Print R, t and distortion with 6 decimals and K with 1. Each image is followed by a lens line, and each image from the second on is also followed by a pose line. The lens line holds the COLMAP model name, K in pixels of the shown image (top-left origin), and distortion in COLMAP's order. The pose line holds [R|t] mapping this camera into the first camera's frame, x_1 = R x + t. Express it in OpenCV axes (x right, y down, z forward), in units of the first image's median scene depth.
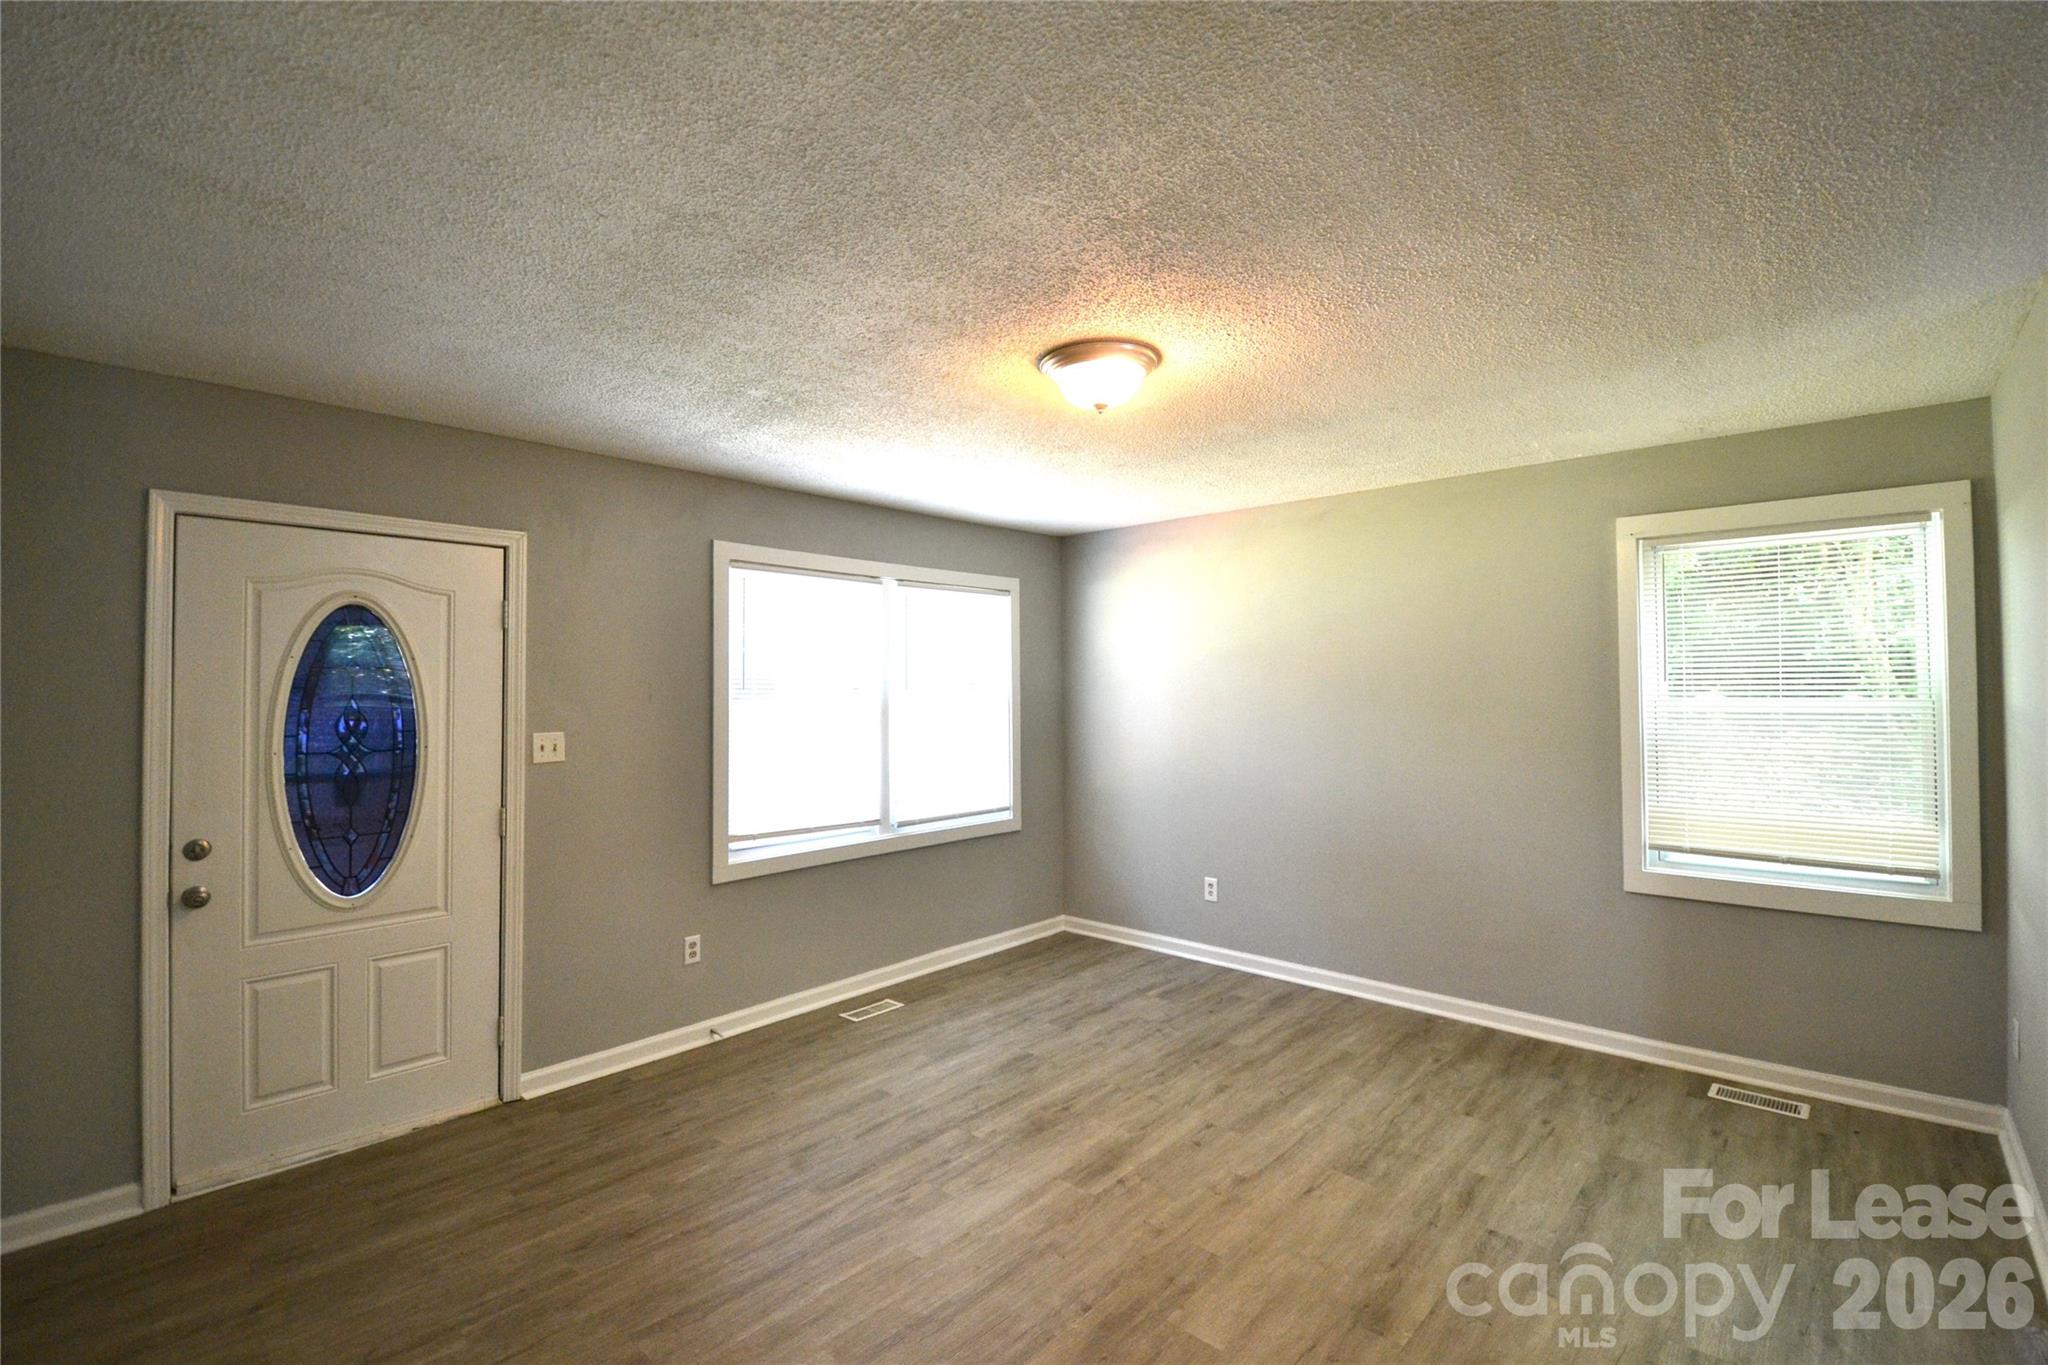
lens RADIAL K [[911.9, 0, 1025.6], [0, 911.9, 675.8], [0, 0, 1]] dist [0.021122, -0.026449]
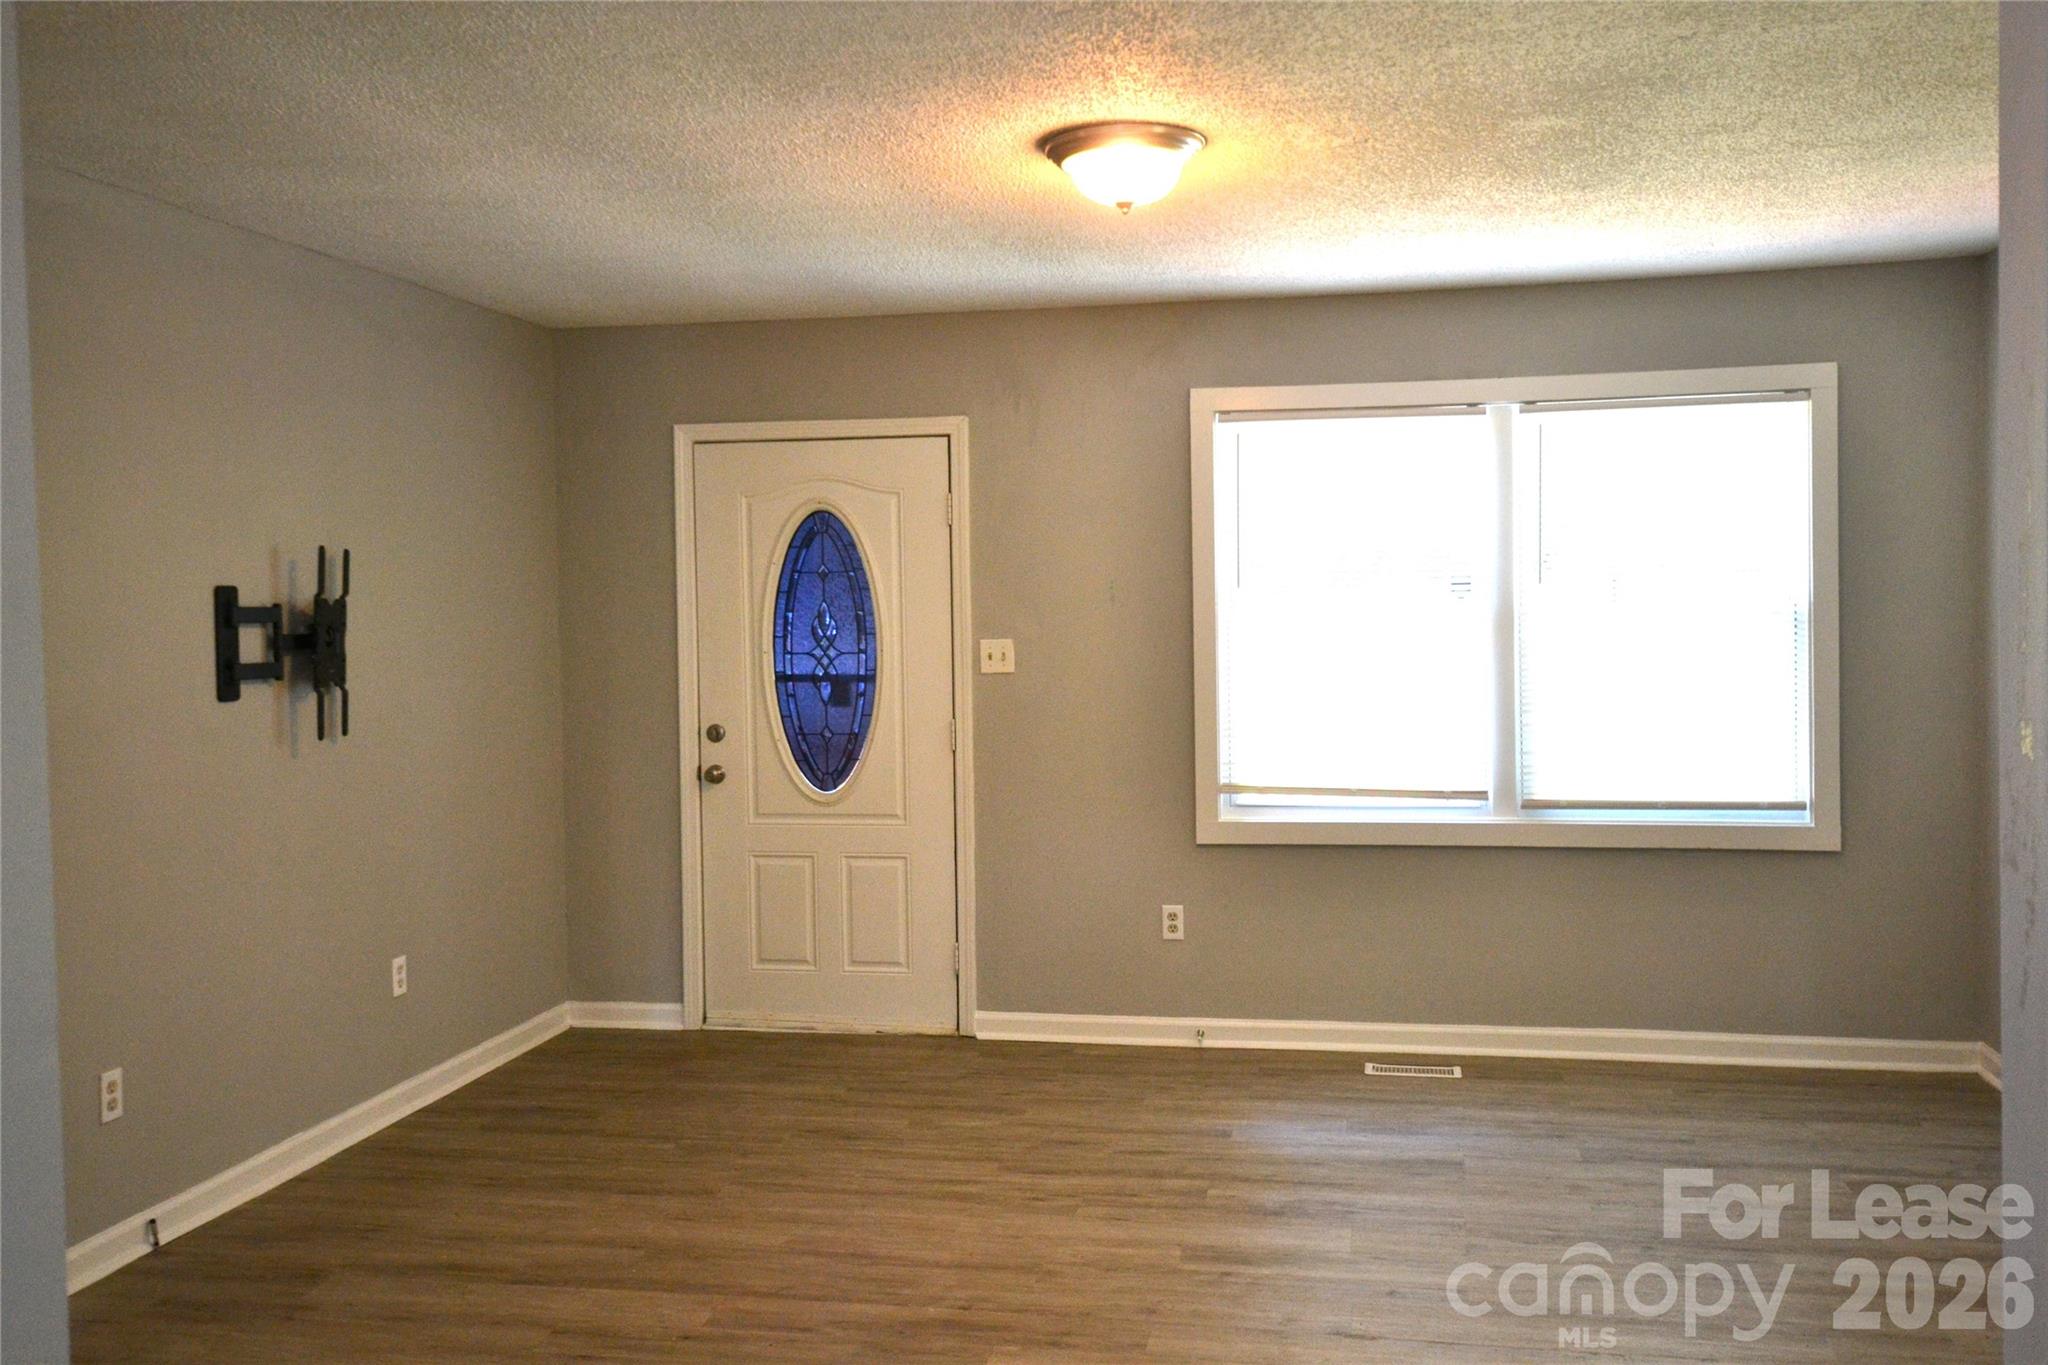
lens RADIAL K [[1799.3, 0, 1029.5], [0, 1799.3, 665.8], [0, 0, 1]] dist [0.030669, 0.000265]
pose [[0.519199, 0.031299, -0.854080, 1.010094], [0.025708, 0.998305, 0.052213, -0.002573], [0.854267, -0.049066, 0.517514, 0.129337]]
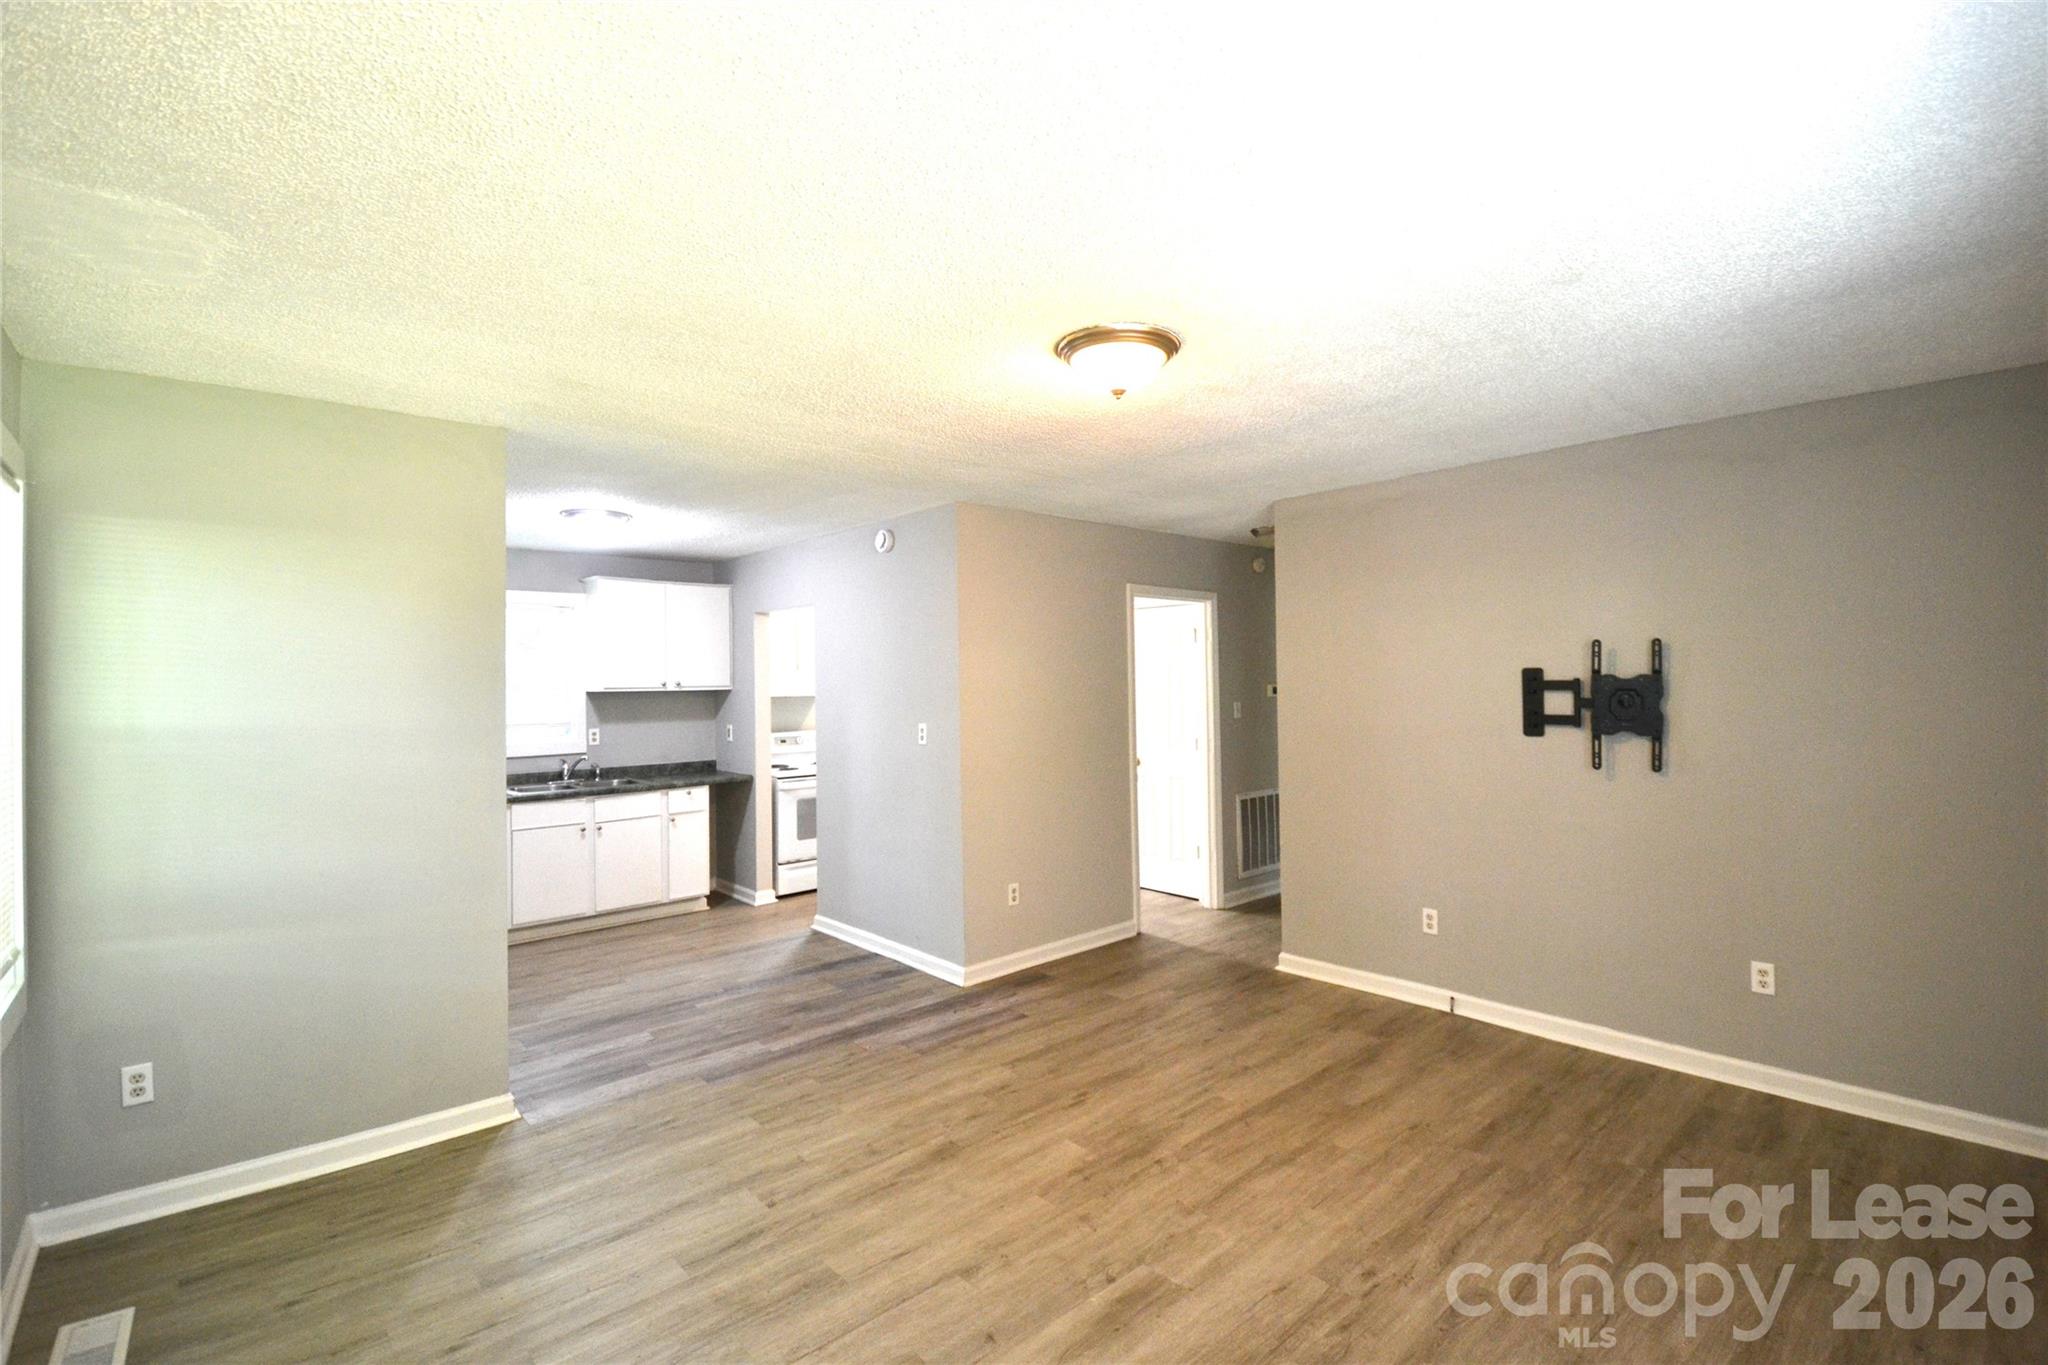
lens RADIAL K [[911.9, 0, 1025.6], [0, 911.9, 675.8], [0, 0, 1]] dist [0.021122, -0.026449]
pose [[-0.994409, 0.022720, 0.103127, 0.068065], [0.020279, 0.999490, -0.024652, 0.018340], [-0.103634, -0.022423, -0.994363, 1.527868]]
